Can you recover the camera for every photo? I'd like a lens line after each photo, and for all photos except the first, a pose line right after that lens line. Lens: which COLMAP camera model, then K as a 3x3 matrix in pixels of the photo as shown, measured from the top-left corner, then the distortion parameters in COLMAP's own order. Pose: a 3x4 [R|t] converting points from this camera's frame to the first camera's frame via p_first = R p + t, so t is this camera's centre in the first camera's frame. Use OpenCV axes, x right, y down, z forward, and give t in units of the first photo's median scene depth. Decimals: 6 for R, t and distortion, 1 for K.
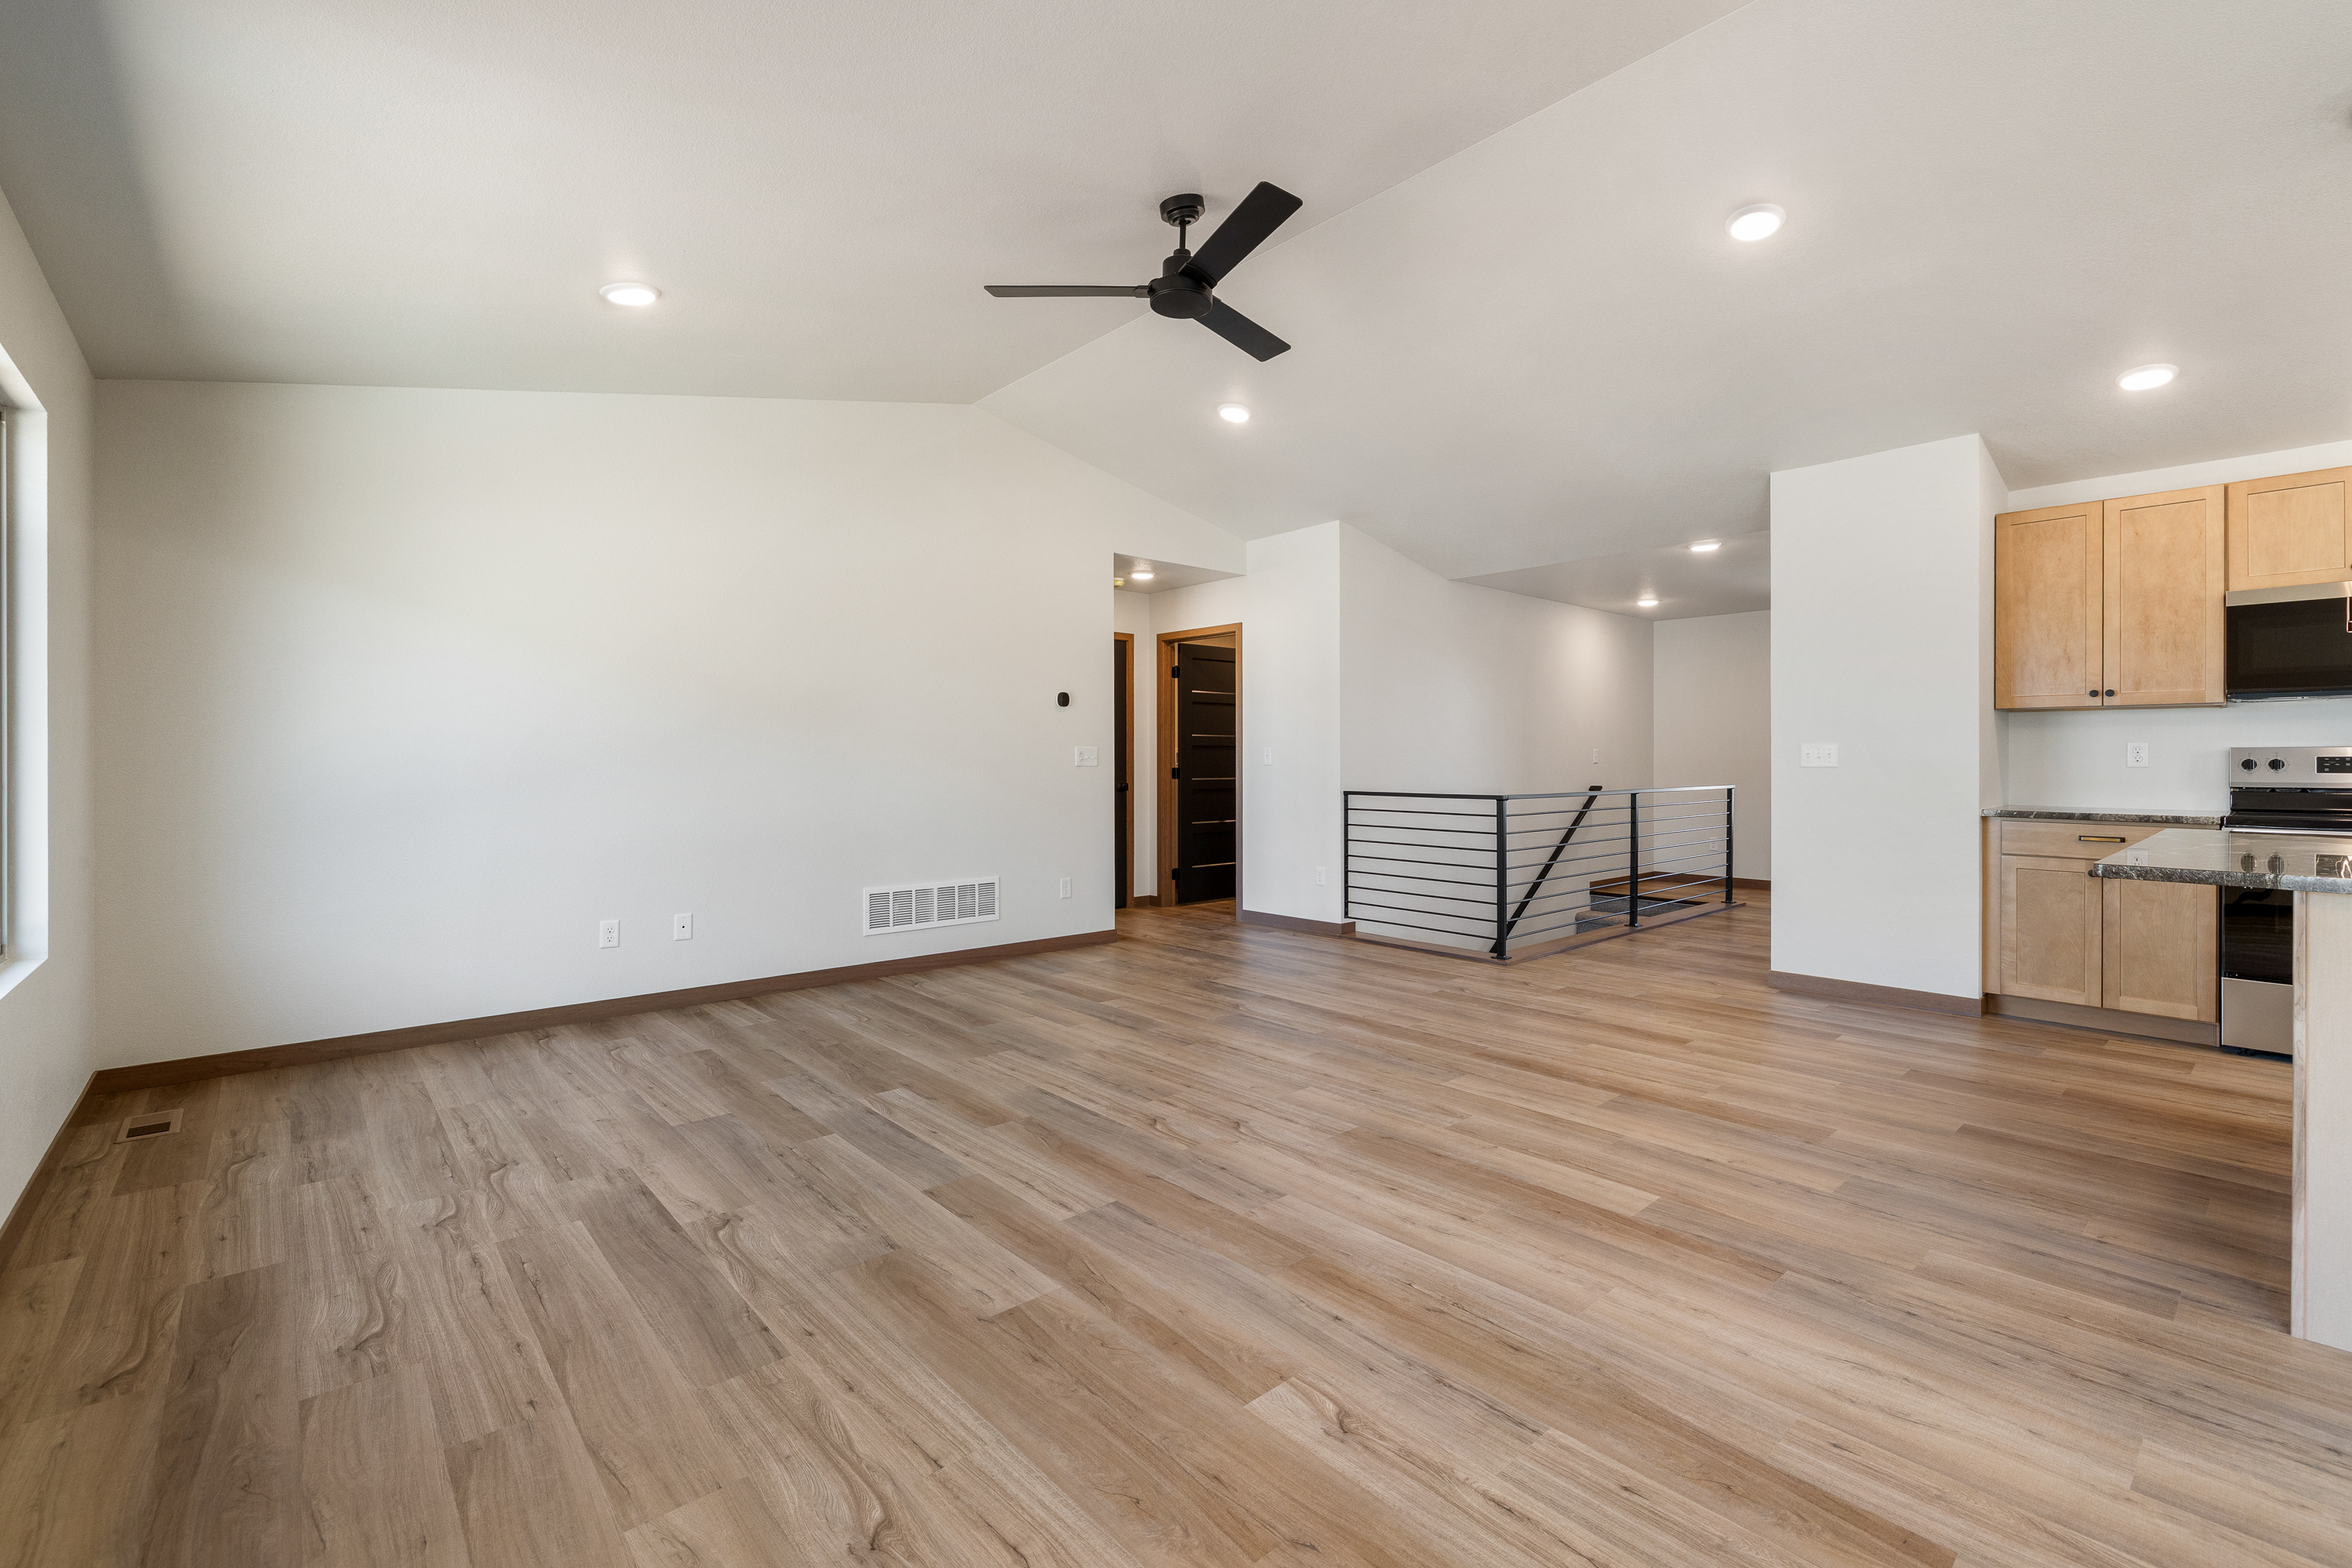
lens RADIAL K [[1018.0, 0, 1198.2], [0, 1018.0, 761.5], [0, 0, 1]] dist [-0.004009, 0.001126]
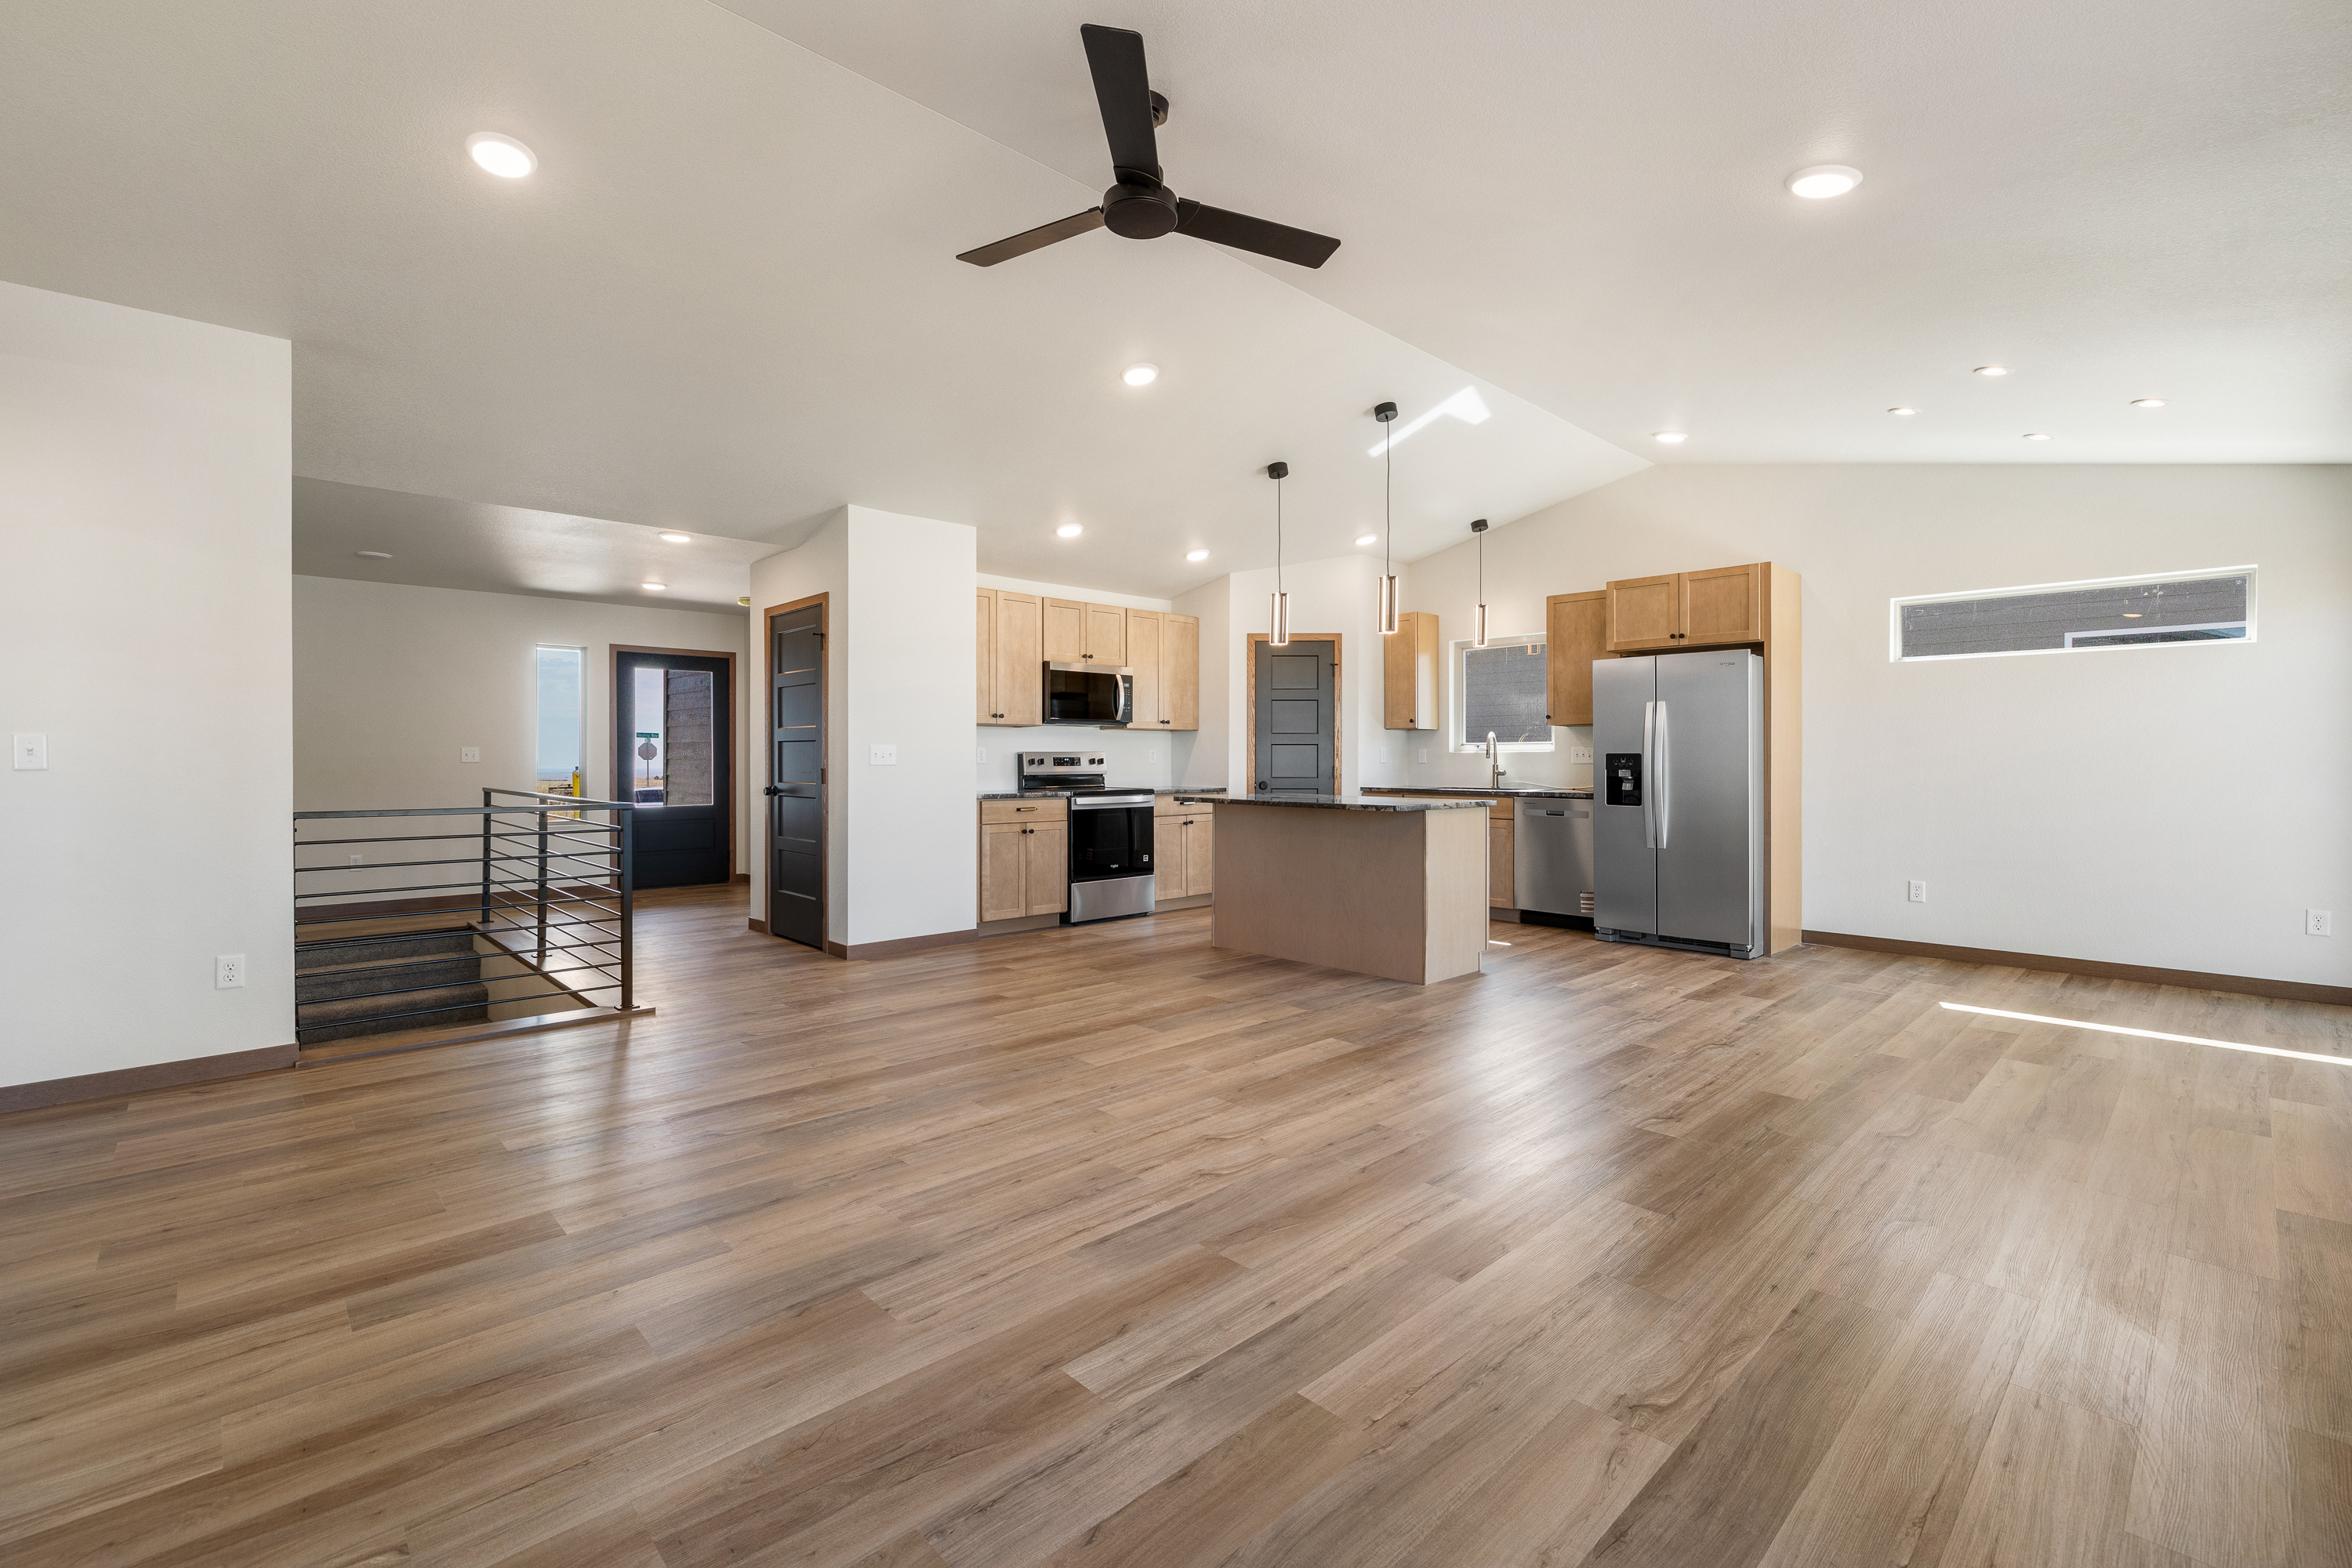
lens RADIAL K [[1018.0, 0, 1185.9], [0, 1018.0, 761.9], [0, 0, 1]] dist [-0.004009, 0.001126]
pose [[-0.027038, -0.002462, 0.999631, -0.864655], [0.001875, 0.999995, 0.002513, -0.000851], [-0.999633, 0.001942, -0.027034, 0.989403]]
